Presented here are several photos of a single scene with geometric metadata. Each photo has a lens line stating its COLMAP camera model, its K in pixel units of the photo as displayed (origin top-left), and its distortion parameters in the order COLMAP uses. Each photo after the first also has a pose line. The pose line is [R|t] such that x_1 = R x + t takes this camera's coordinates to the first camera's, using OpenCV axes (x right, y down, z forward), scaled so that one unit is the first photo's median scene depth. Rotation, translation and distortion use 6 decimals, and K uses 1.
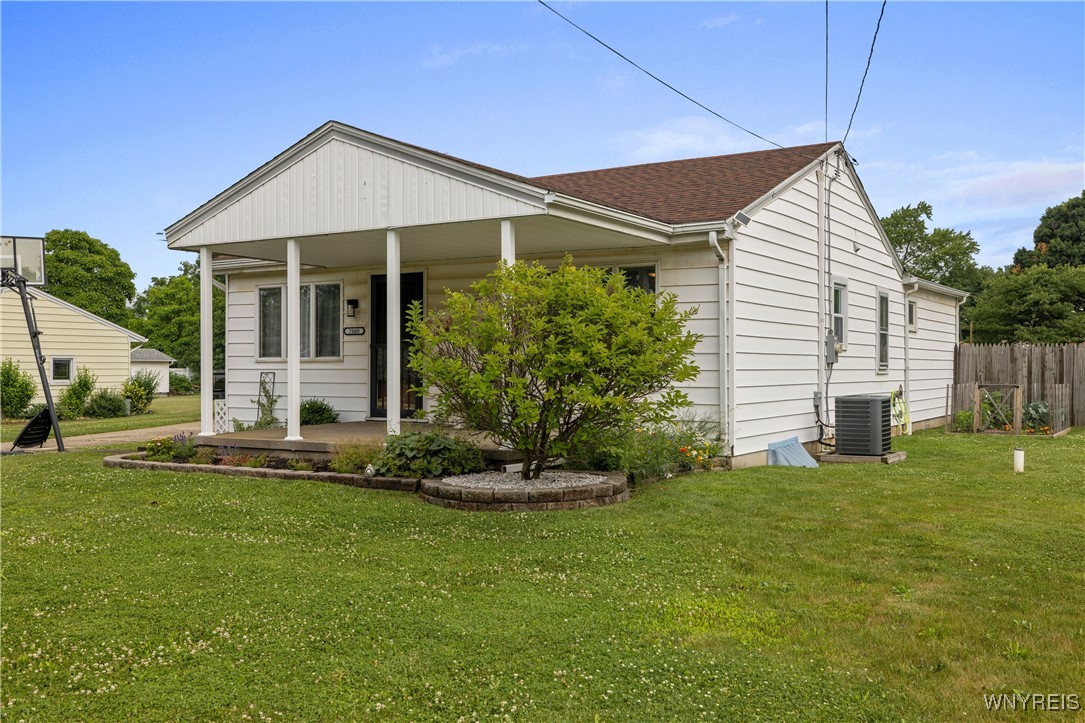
lens RADIAL K [[1074.2, 0, 543.4], [0, 1074.2, 364.2], [0, 0, 1]] dist [0.024053, 0.000000]
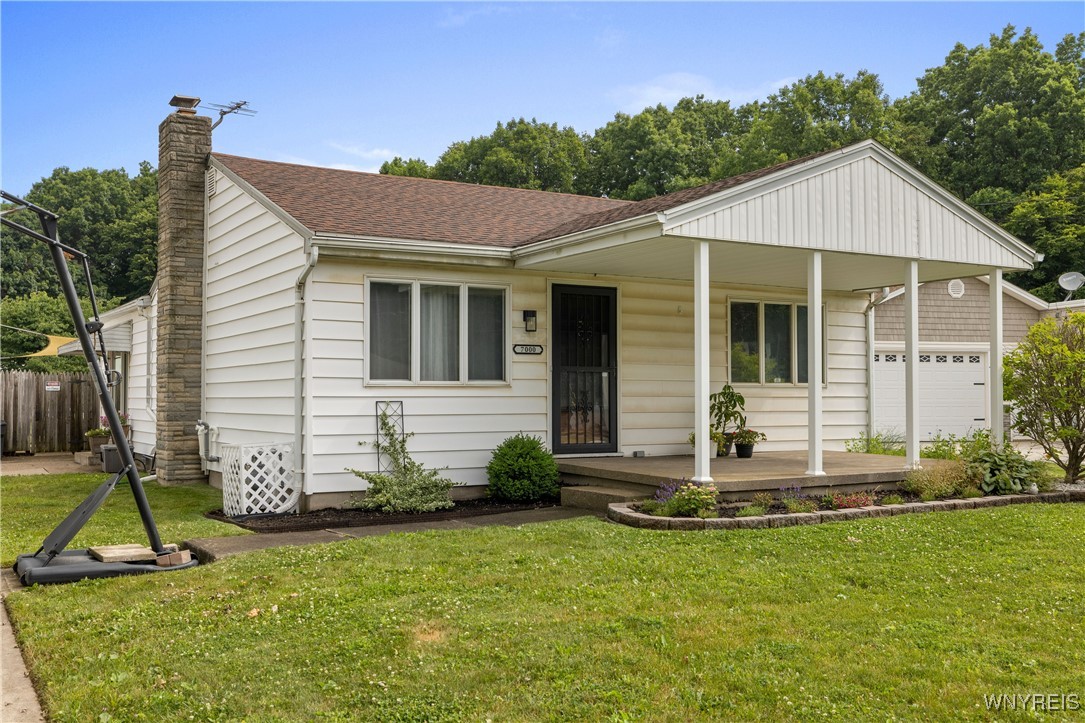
lens RADIAL K [[1074.2, 0, 543.4], [0, 1074.2, 360.0], [0, 0, 1]] dist [0.024053, 0.000000]
pose [[0.482268, 0.033172, 0.875395, -0.866391], [-0.005469, 0.999377, -0.034857, 0.004679], [-0.876007, 0.012023, 0.482149, 0.599528]]
